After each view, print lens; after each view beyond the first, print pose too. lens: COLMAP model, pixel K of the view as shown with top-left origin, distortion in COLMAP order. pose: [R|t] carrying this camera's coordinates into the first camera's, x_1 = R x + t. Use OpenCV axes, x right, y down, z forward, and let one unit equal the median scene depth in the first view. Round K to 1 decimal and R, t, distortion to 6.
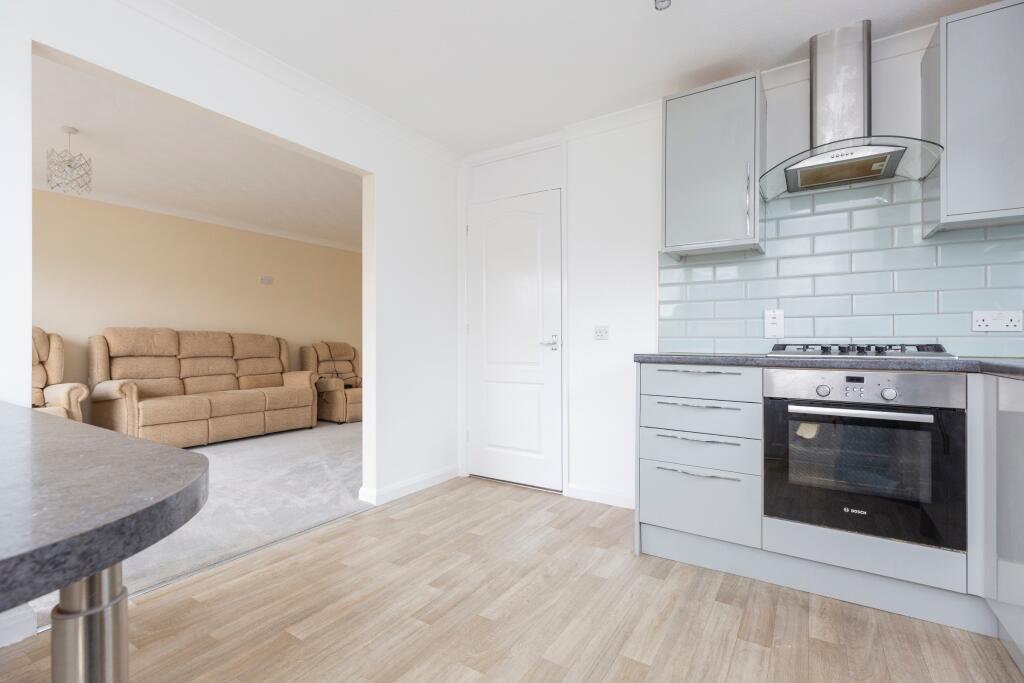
lens RADIAL K [[464.7, 0, 501.2], [0, 464.7, 336.9], [0, 0, 1]] dist [0.002257, 0.000224]
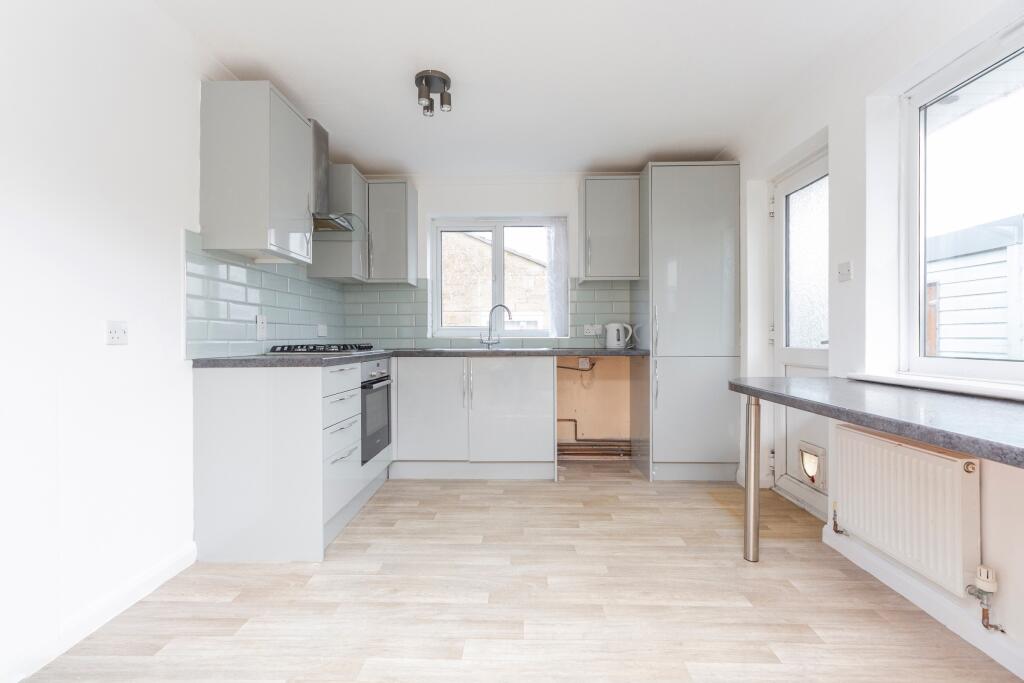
lens RADIAL K [[464.7, 0, 505.3], [0, 464.7, 344.8], [0, 0, 1]] dist [0.002257, 0.000224]
pose [[-0.514580, -0.015117, 0.857309, -0.835029], [-0.004068, 0.999876, 0.015189, -0.007565], [-0.857433, 0.004329, -0.514578, 1.299027]]
